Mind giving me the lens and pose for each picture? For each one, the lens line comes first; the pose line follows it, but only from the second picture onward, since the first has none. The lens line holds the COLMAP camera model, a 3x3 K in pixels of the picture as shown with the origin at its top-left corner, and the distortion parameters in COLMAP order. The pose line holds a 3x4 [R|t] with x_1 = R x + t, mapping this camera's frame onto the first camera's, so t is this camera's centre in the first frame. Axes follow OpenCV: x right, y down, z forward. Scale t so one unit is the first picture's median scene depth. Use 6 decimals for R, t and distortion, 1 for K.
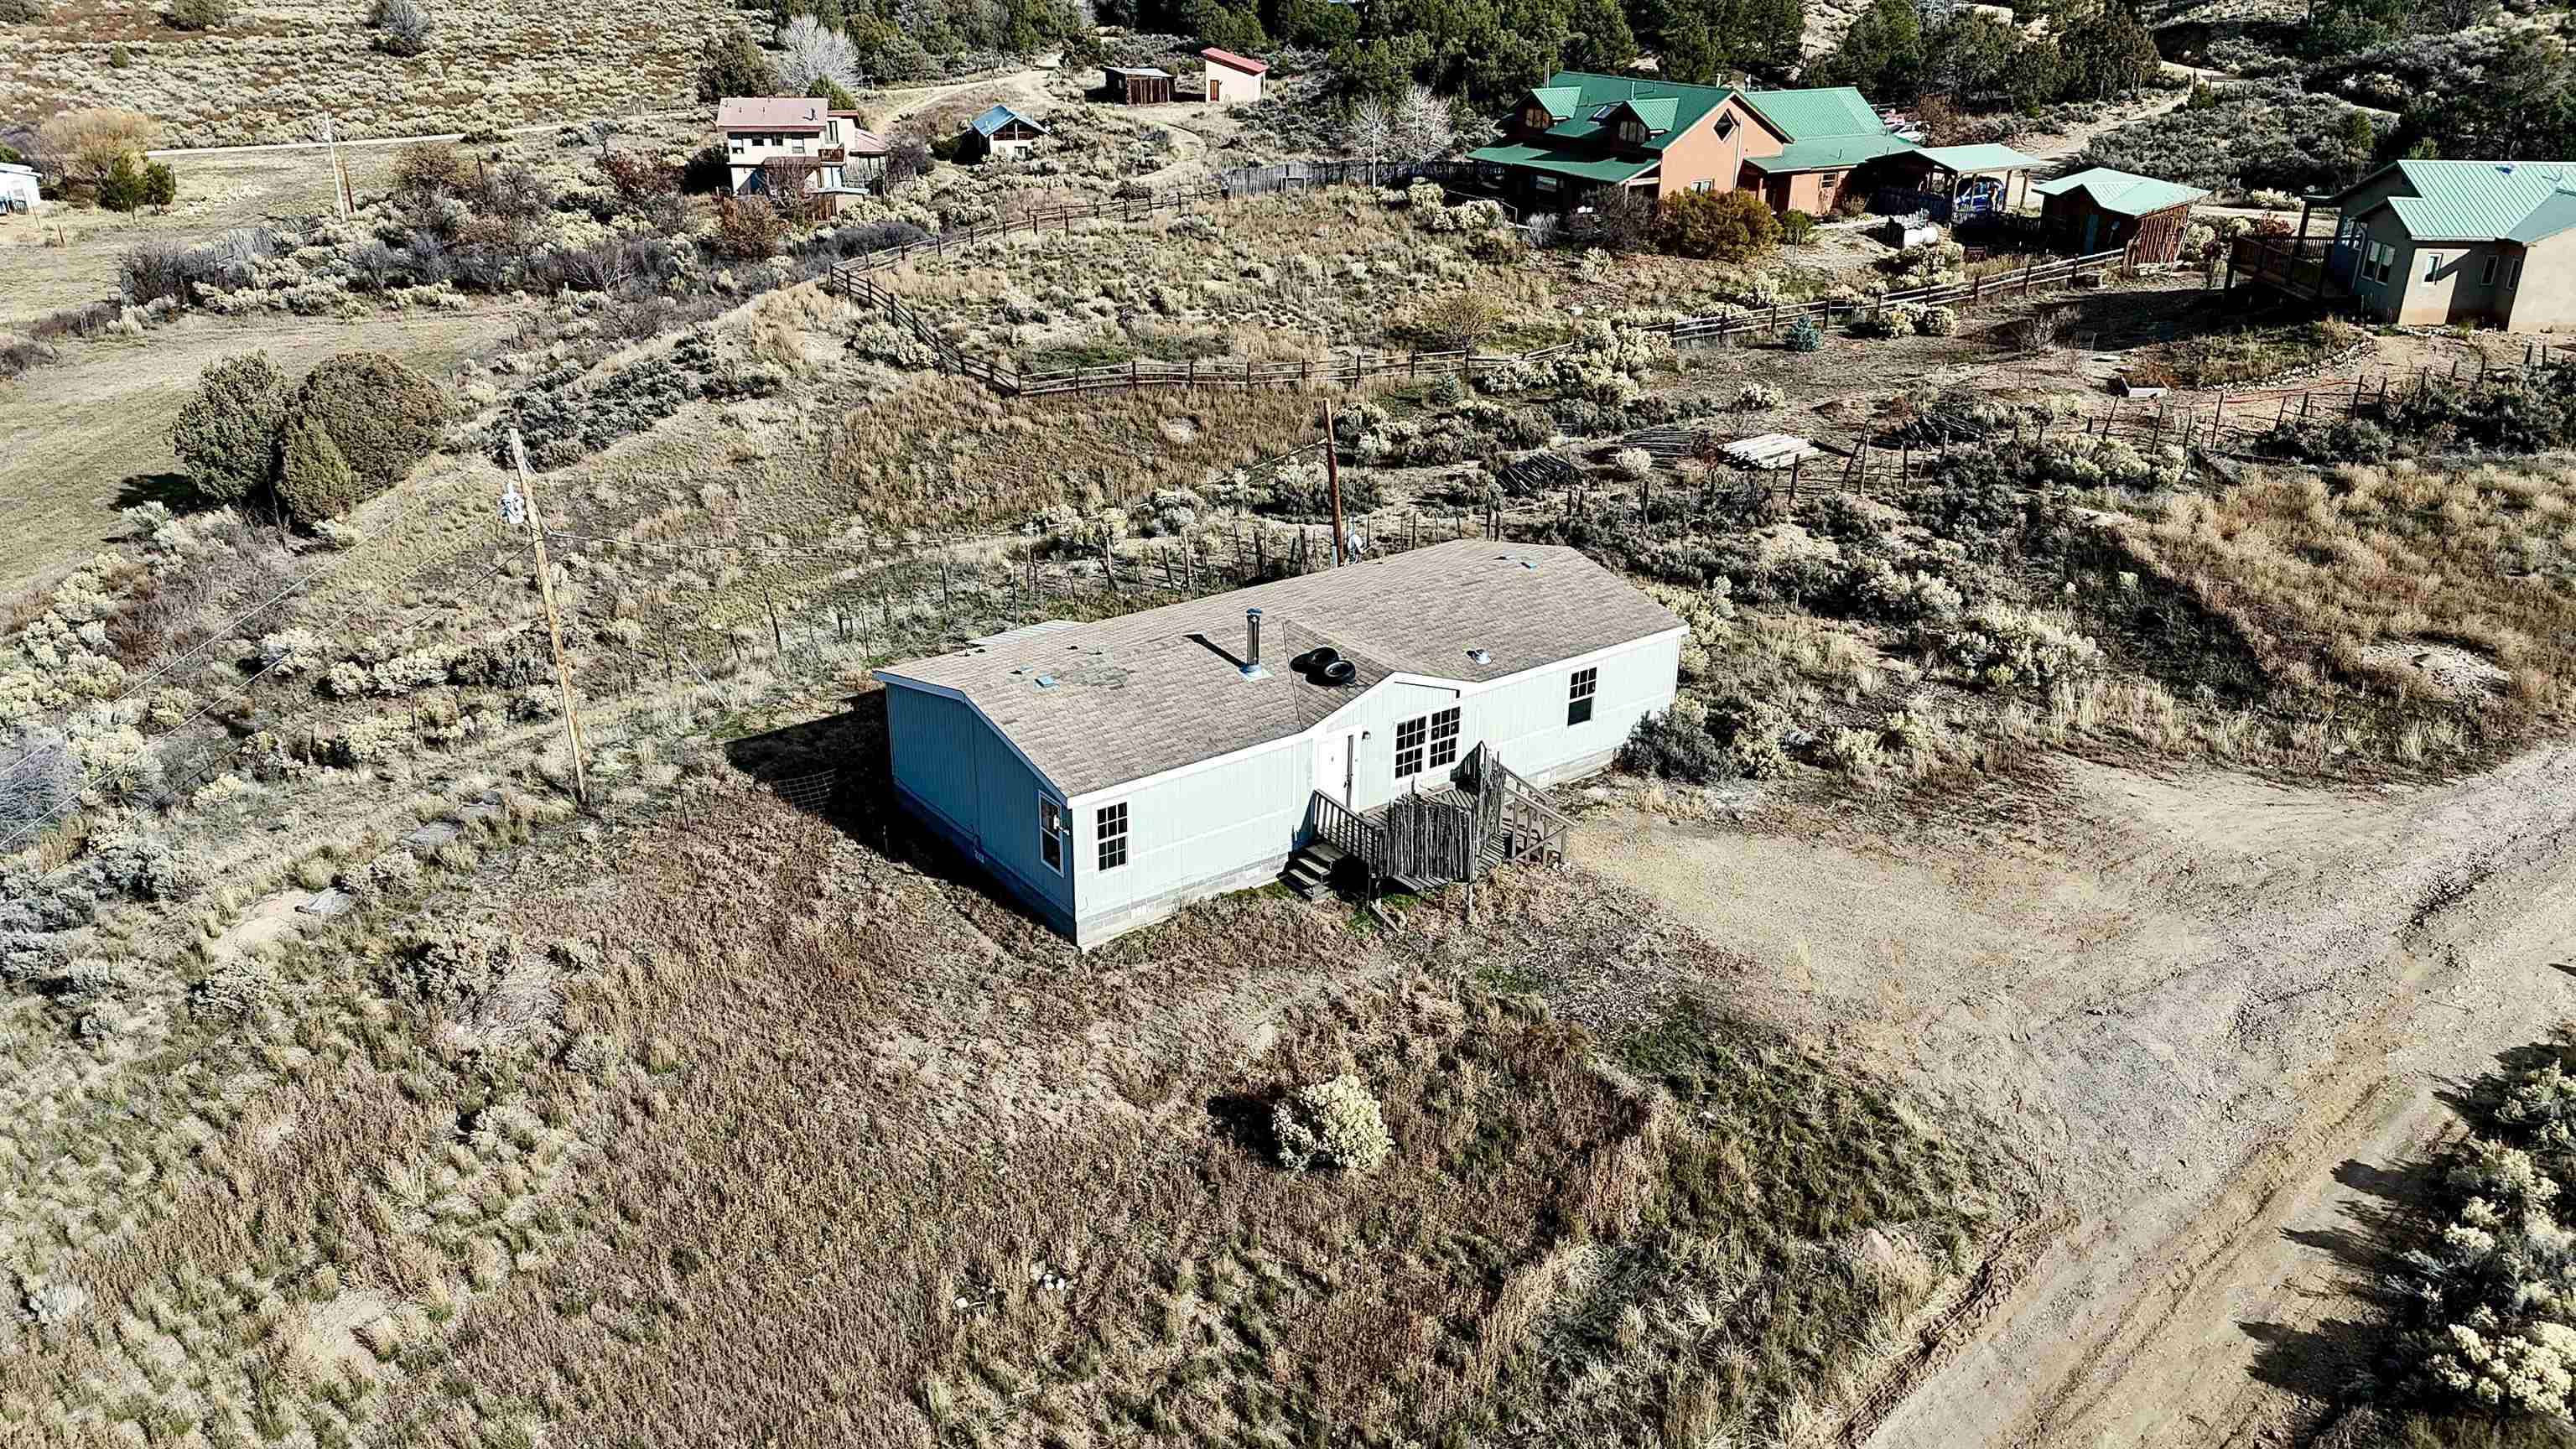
lens RADIAL K [[1909.6, 0, 1302.3], [0, 1909.6, 717.0], [0, 0, 1]] dist [0.079001, -0.071972]
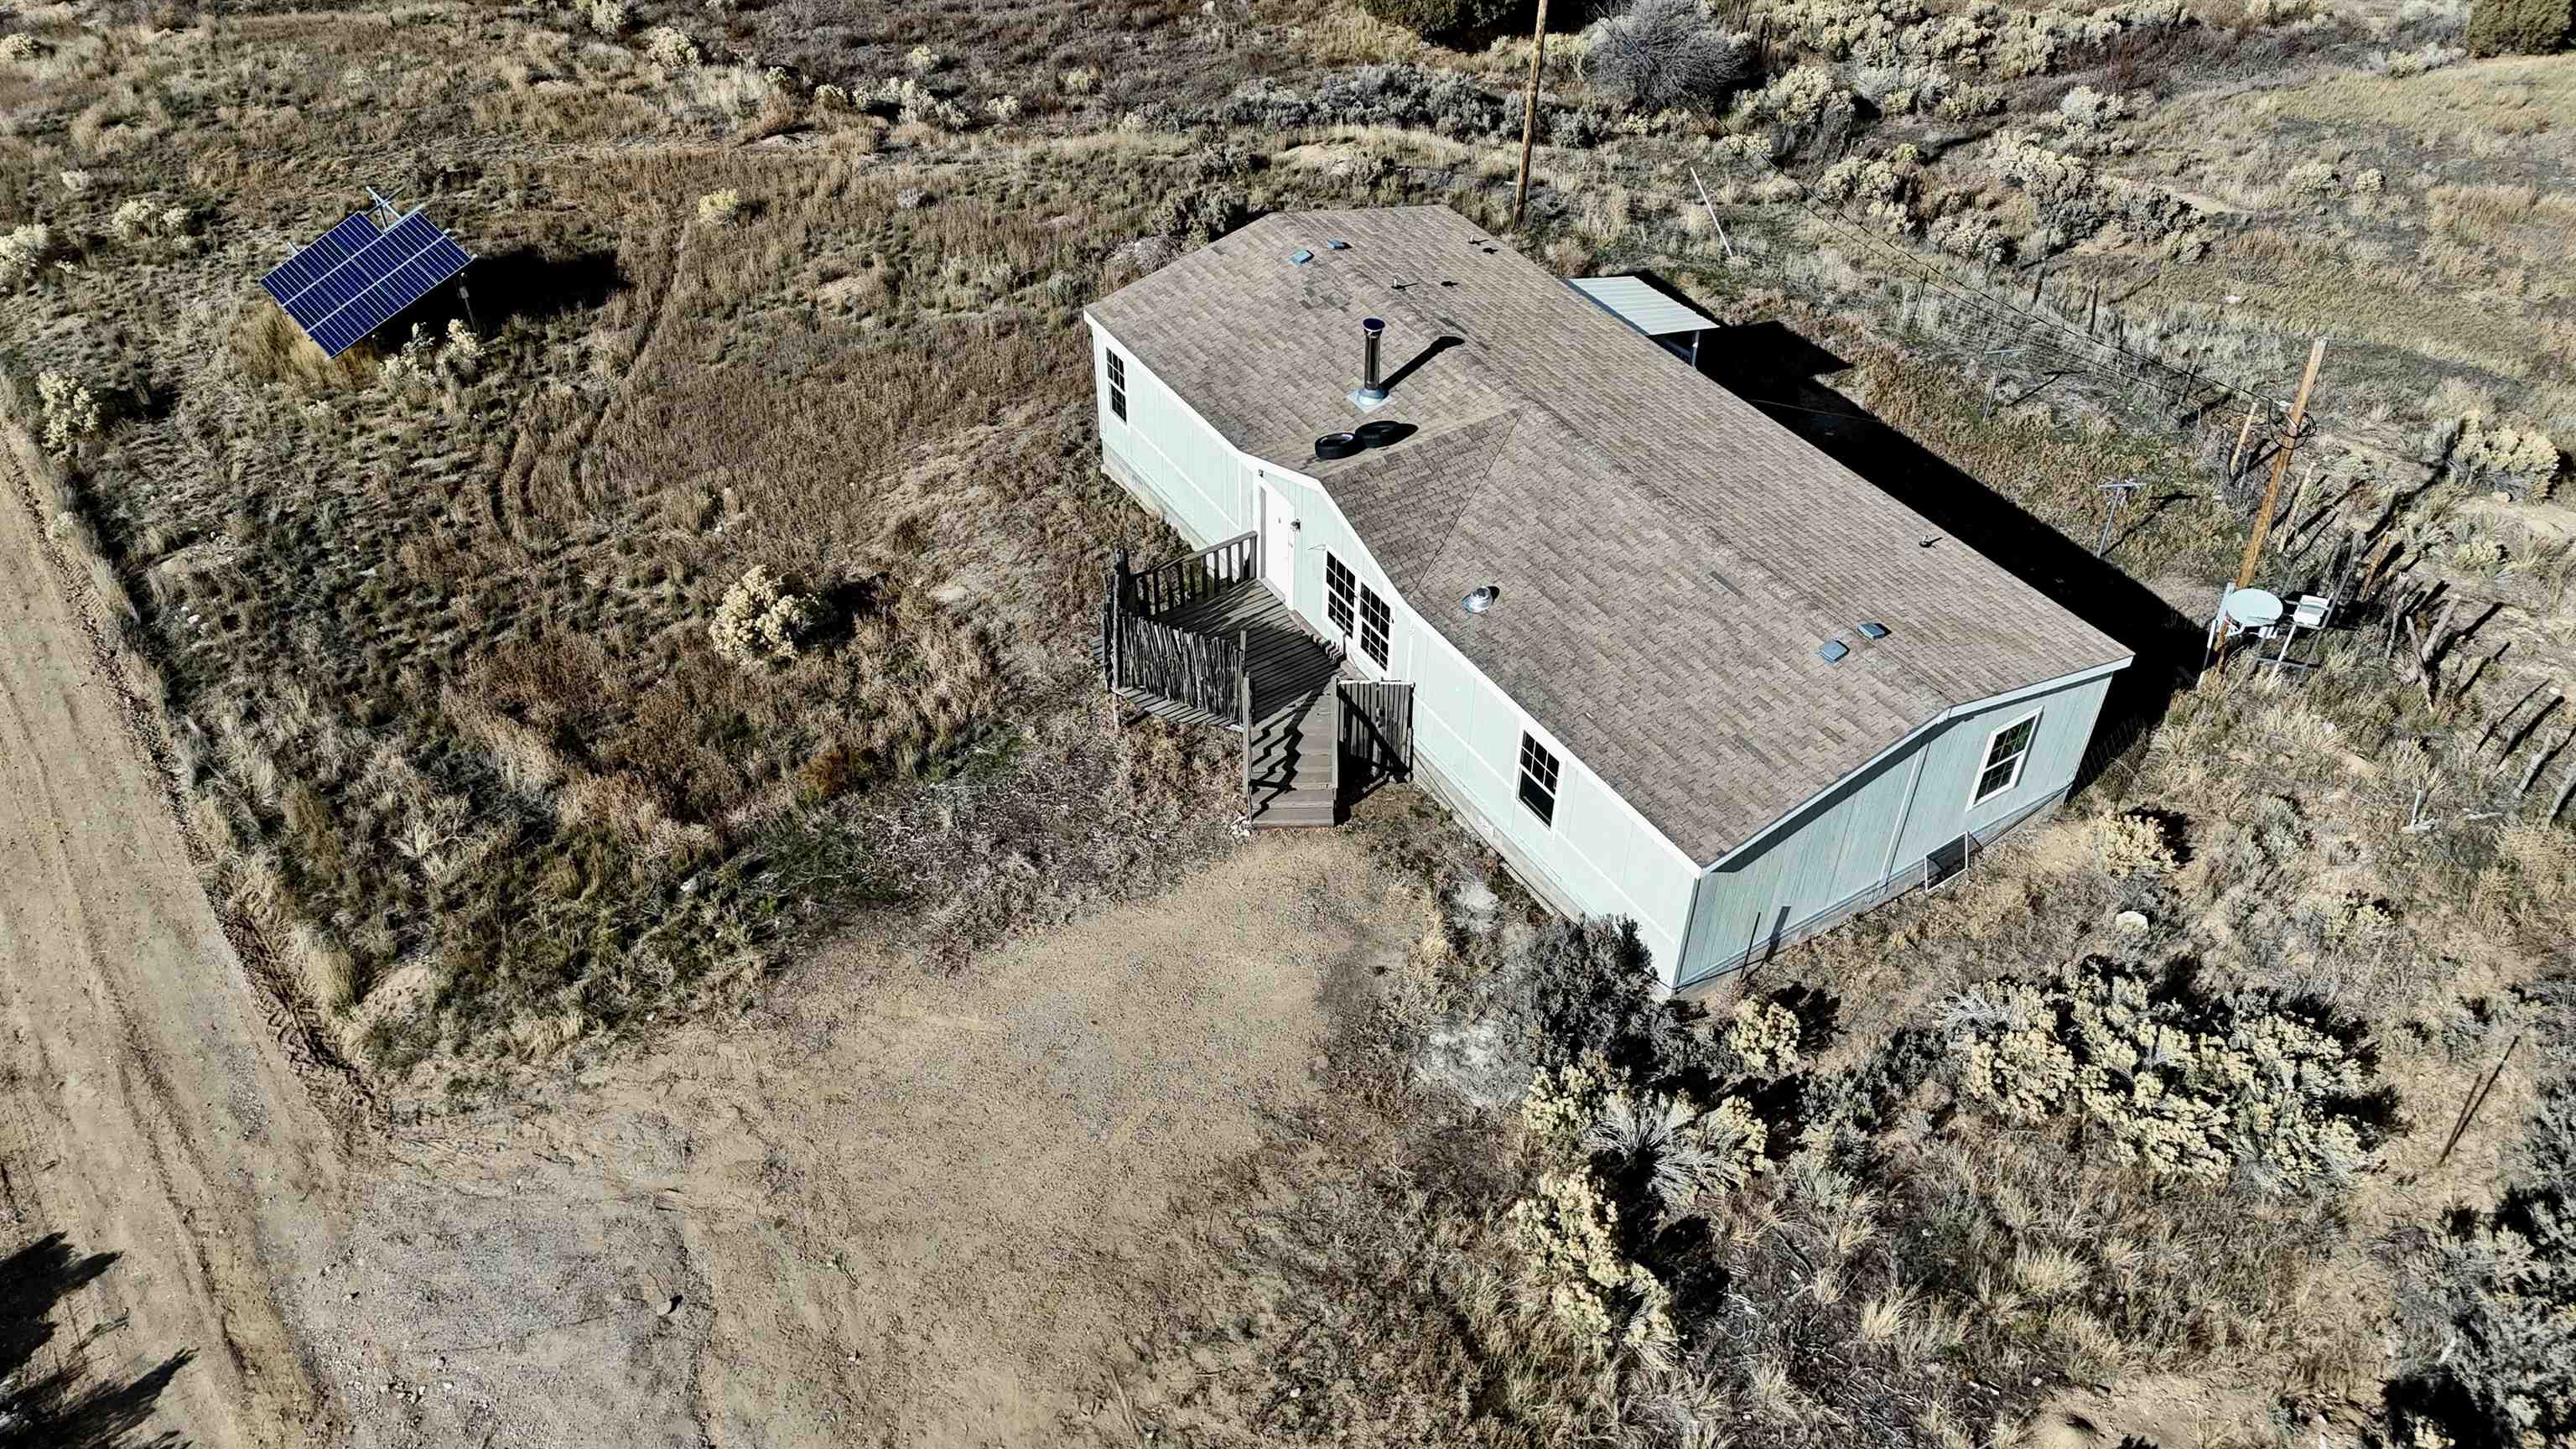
lens RADIAL K [[1894.0, 0, 1276.5], [0, 1894.0, 726.1], [0, 0, 1]] dist [0.082859, -0.063956]
pose [[-0.082504, 0.644501, -0.760139, 0.651589], [-0.390585, 0.680808, 0.619631, -0.396434], [0.916862, 0.348022, 0.195563, 0.848364]]
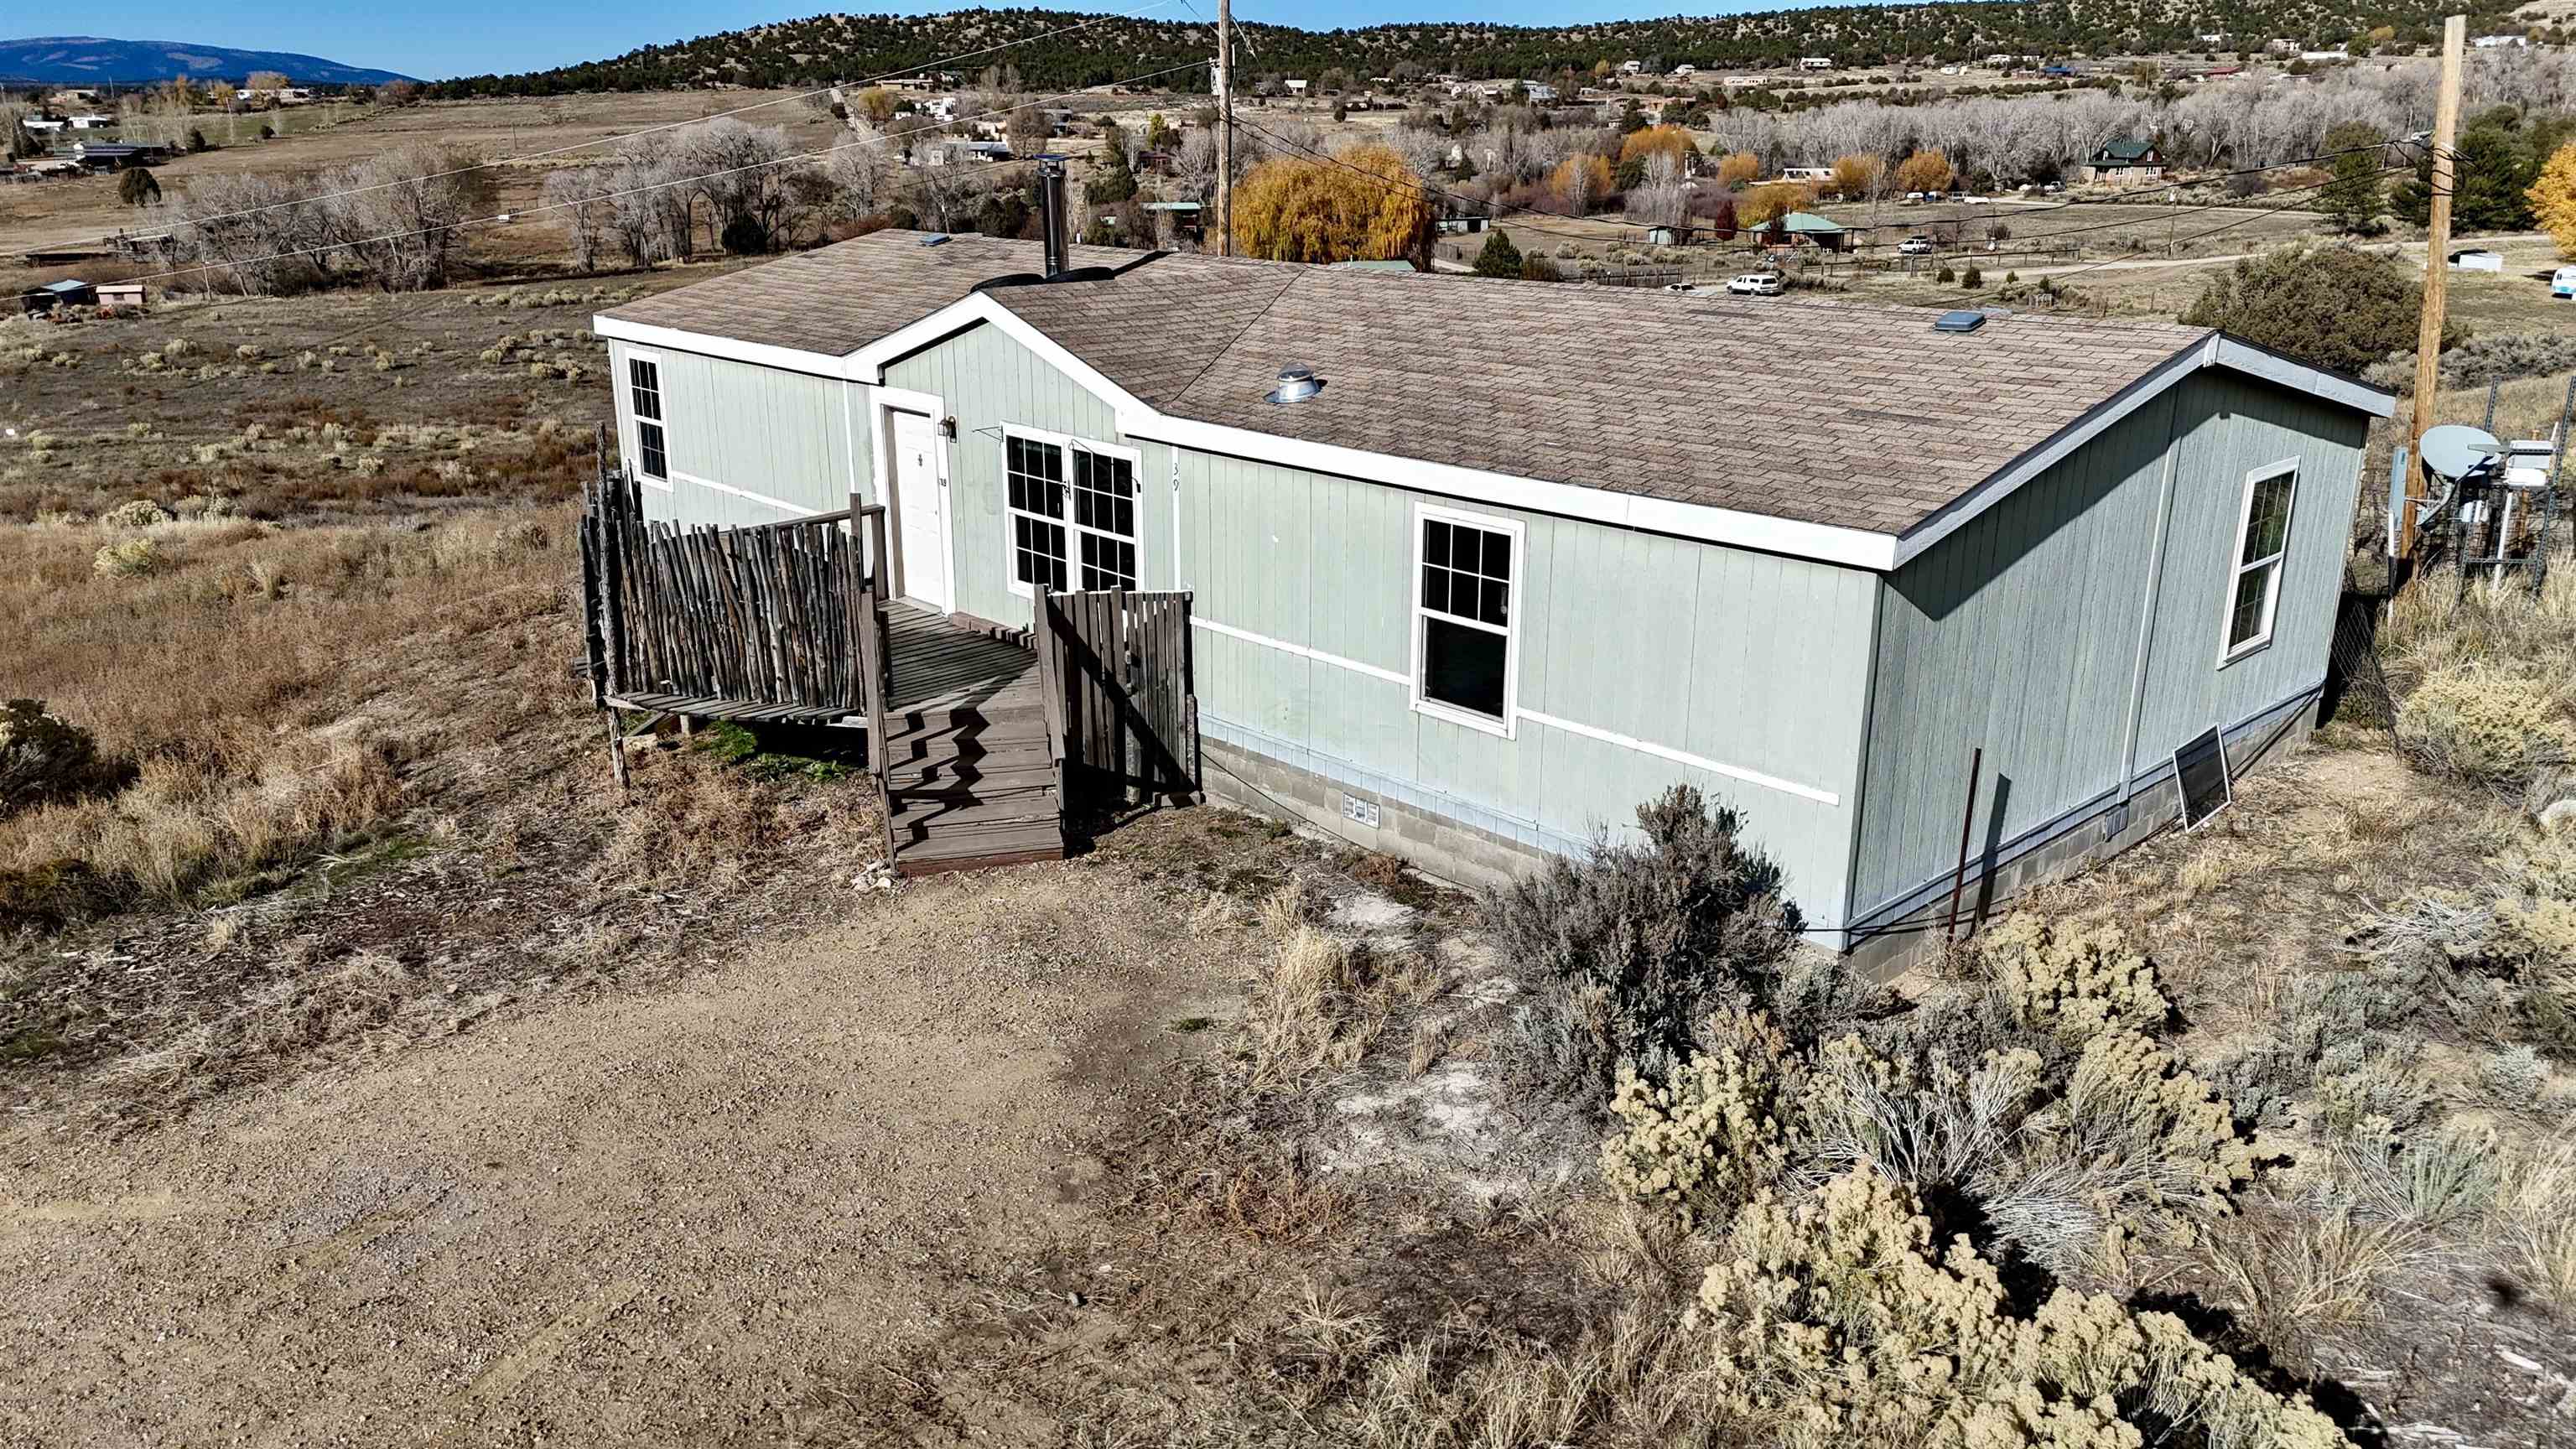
lens RADIAL K [[1903.3, 0, 1295.1], [0, 1903.3, 725.8], [0, 0, 1]] dist [0.079635, -0.083683]
pose [[0.121407, 0.289455, -0.949461, 0.472277], [-0.383177, 0.896058, 0.224178, -0.057408], [0.915661, 0.336595, 0.219701, 0.973340]]
